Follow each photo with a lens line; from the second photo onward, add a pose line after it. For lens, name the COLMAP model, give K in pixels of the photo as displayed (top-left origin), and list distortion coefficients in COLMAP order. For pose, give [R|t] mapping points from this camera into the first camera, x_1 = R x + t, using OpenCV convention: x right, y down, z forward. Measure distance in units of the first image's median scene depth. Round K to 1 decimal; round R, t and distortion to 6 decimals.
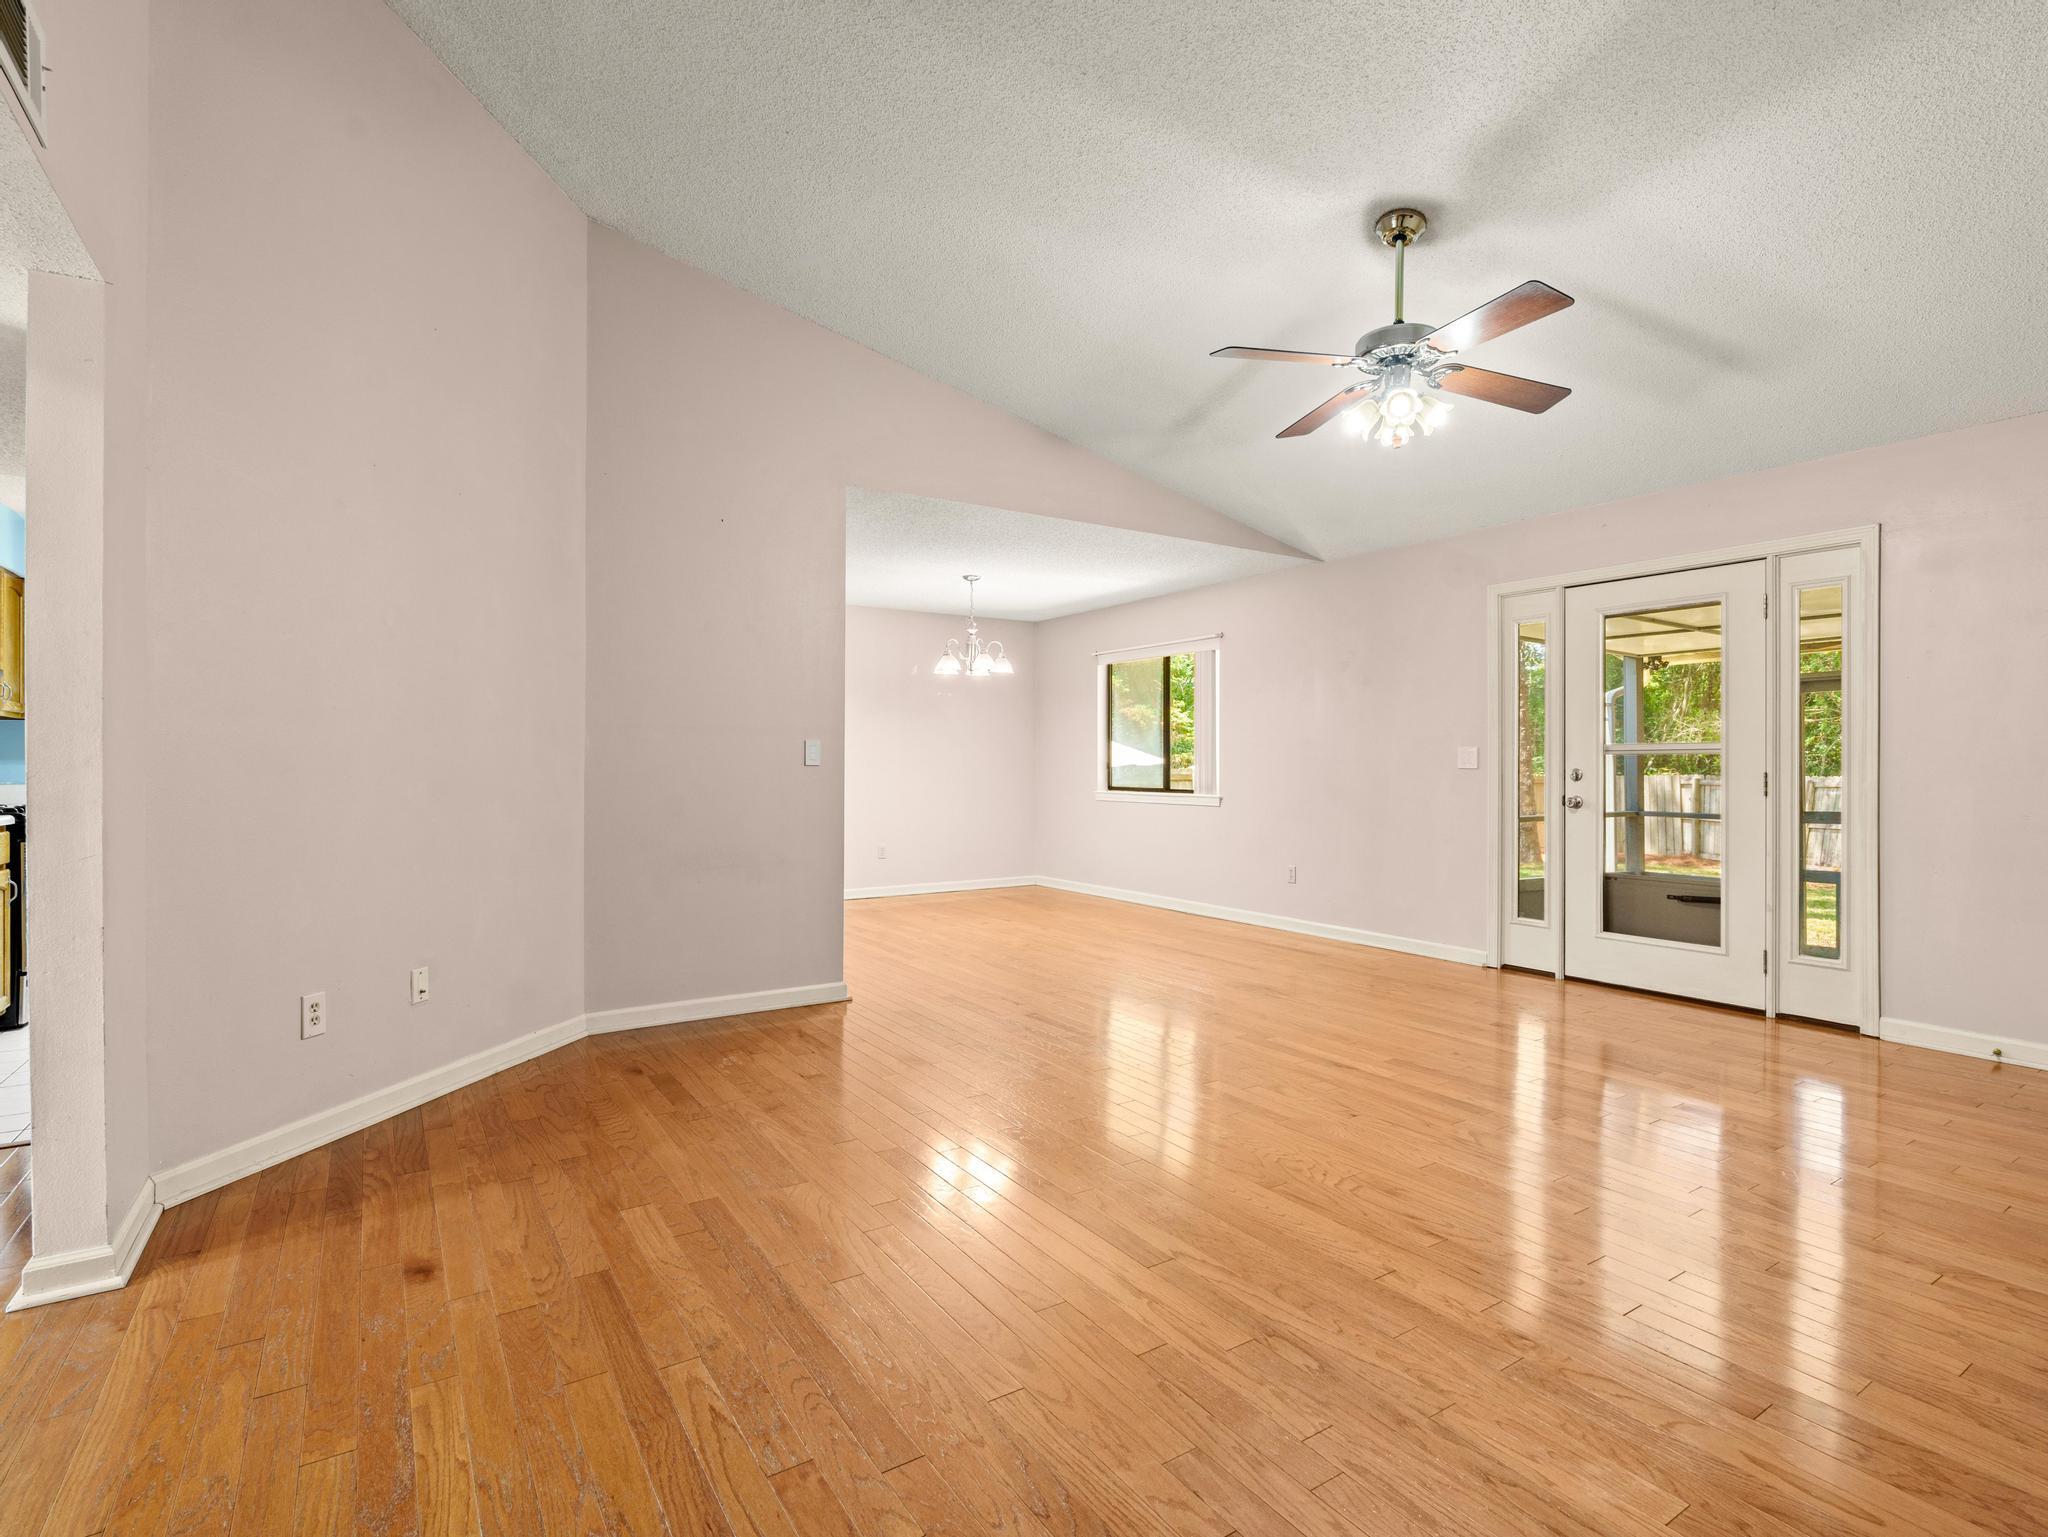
lens RADIAL K [[1007.5, 0, 1023.0], [0, 1007.5, 772.0], [0, 0, 1]] dist [-0.002144, 0.001054]
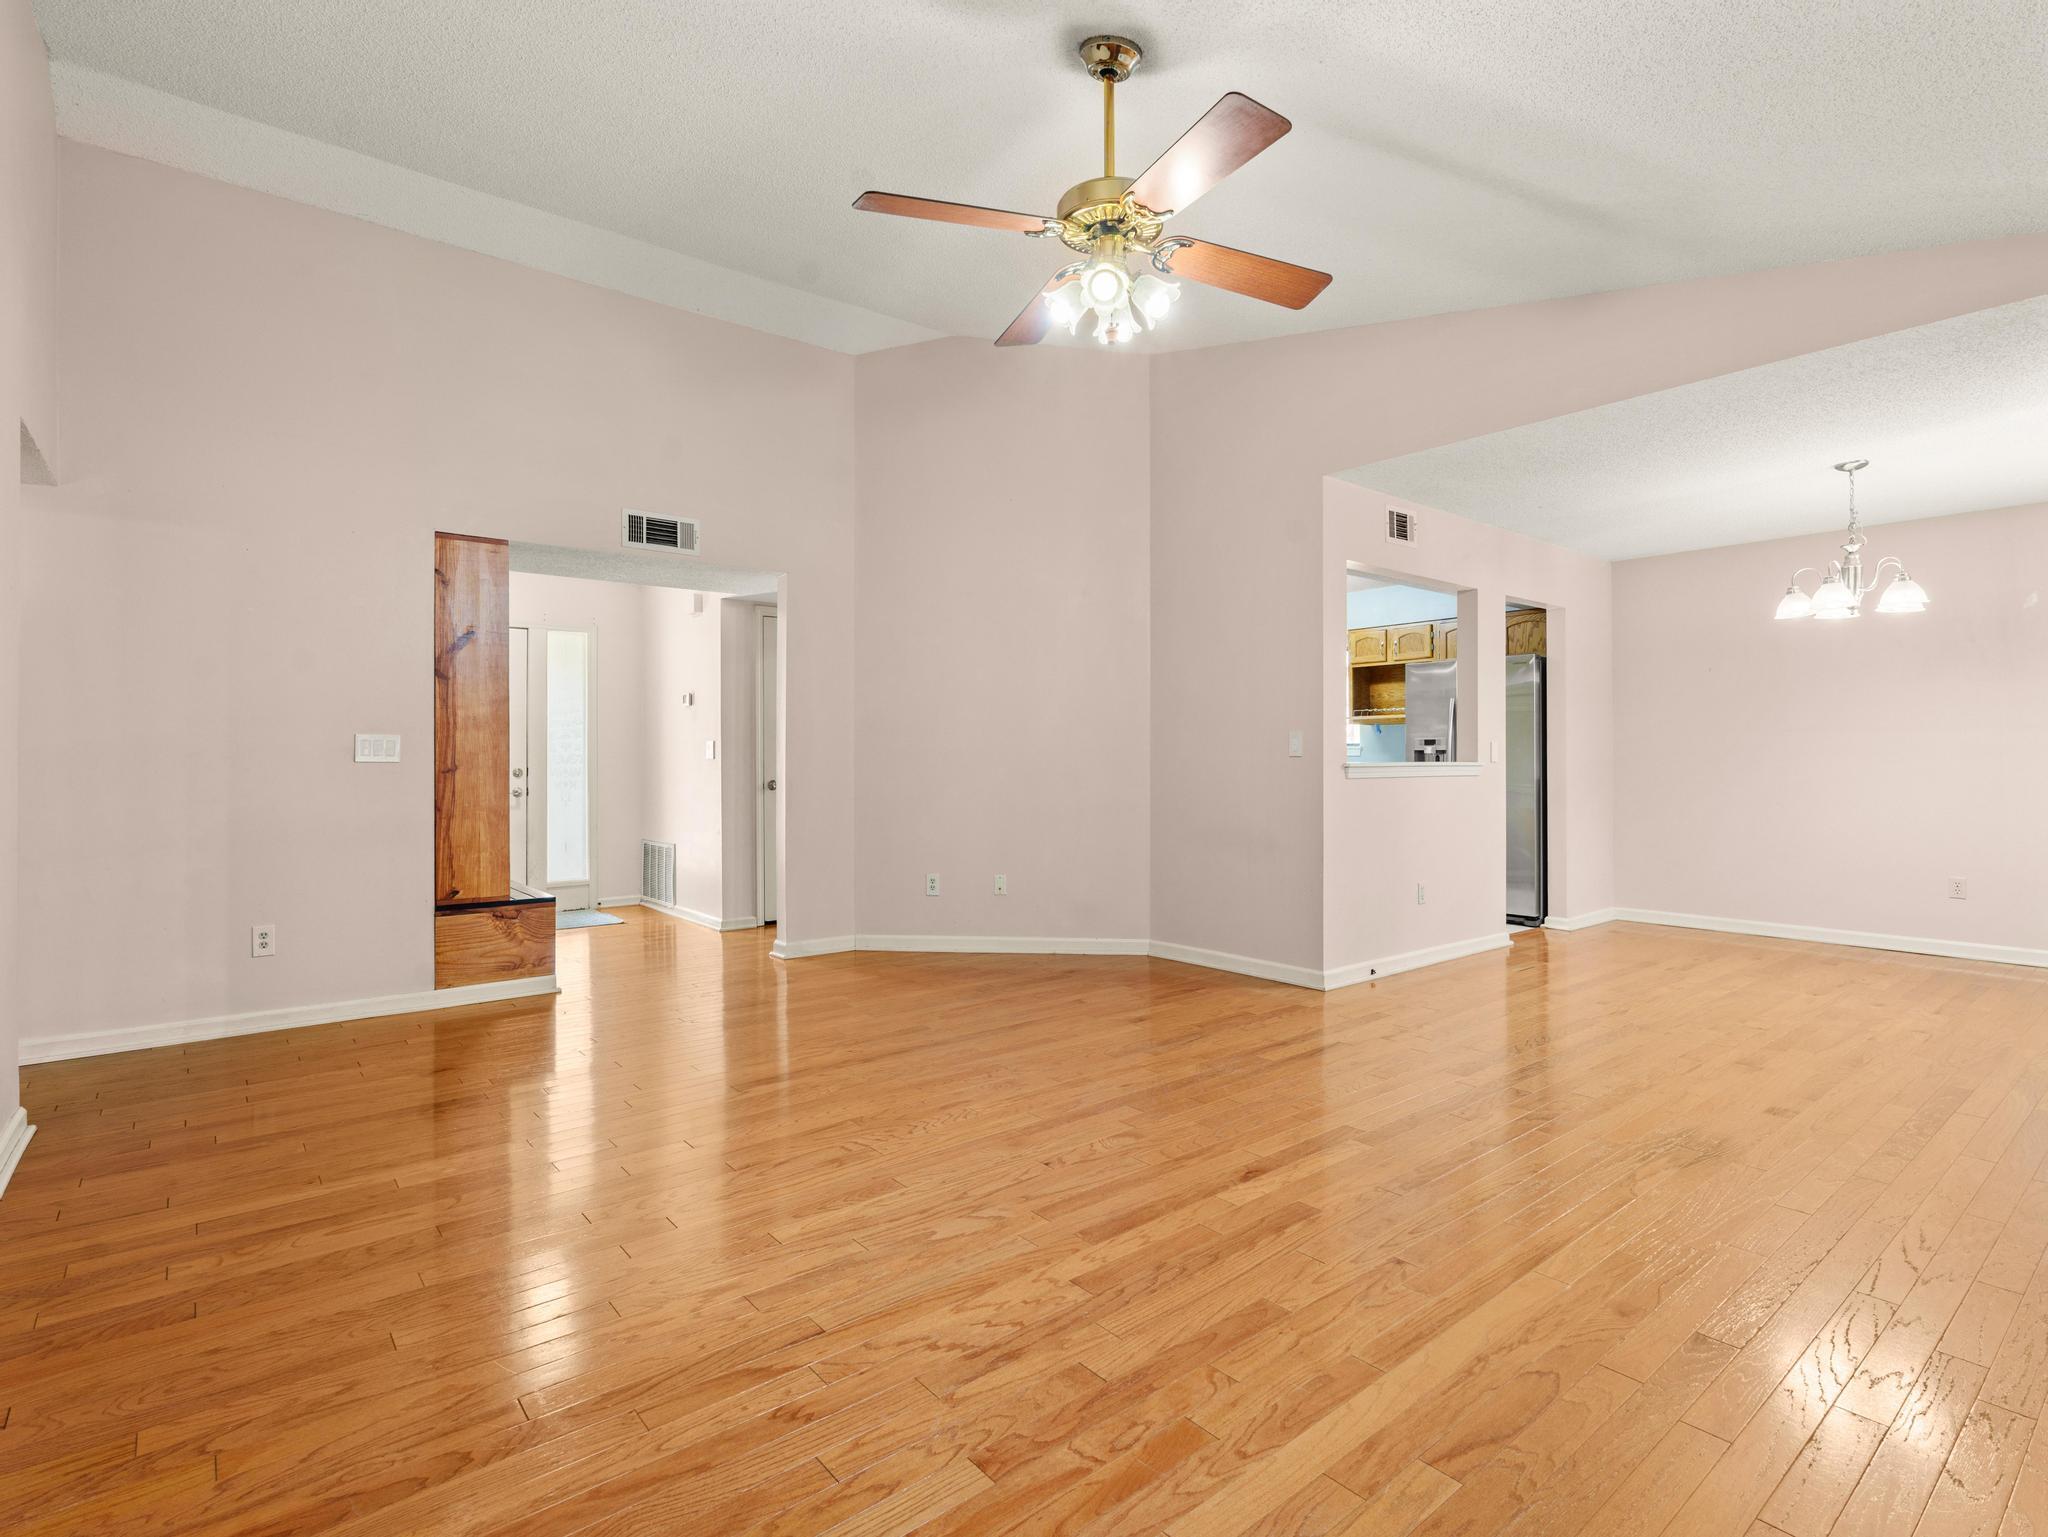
lens RADIAL K [[1007.5, 0, 1023.0], [0, 1007.5, 772.0], [0, 0, 1]] dist [-0.002144, 0.001054]
pose [[0.116359, 0.013375, -0.993117, 1.131817], [-0.004690, 0.999906, 0.012917, -0.003465], [0.993196, 0.003155, 0.116411, 0.847195]]
